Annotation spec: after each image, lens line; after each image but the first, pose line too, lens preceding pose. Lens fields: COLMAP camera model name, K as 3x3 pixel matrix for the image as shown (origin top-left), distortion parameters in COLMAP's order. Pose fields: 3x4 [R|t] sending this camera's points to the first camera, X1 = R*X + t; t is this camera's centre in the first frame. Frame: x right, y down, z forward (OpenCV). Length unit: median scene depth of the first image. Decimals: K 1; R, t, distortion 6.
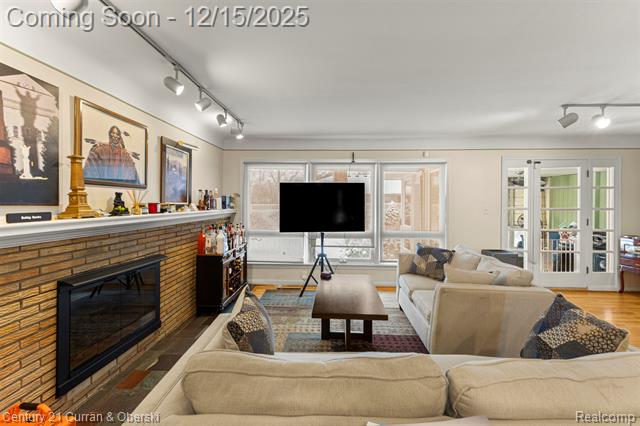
lens RADIAL K [[279.7, 0, 318.2], [0, 279.7, 204.5], [0, 0, 1]] dist [0.007162, -0.001197]
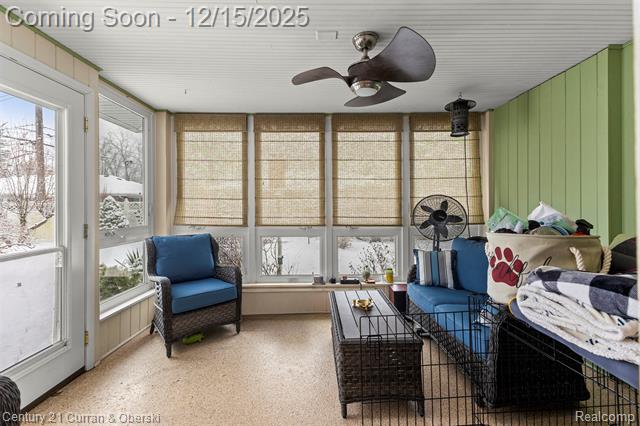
lens RADIAL K [[279.7, 0, 318.1], [0, 279.7, 203.6], [0, 0, 1]] dist [0.007162, -0.001197]
pose [[0.998094, -0.008475, 0.061128, 1.213806], [0.009230, 0.999884, -0.012081, 0.102662], [-0.061018, 0.012622, 0.998057, 1.332753]]
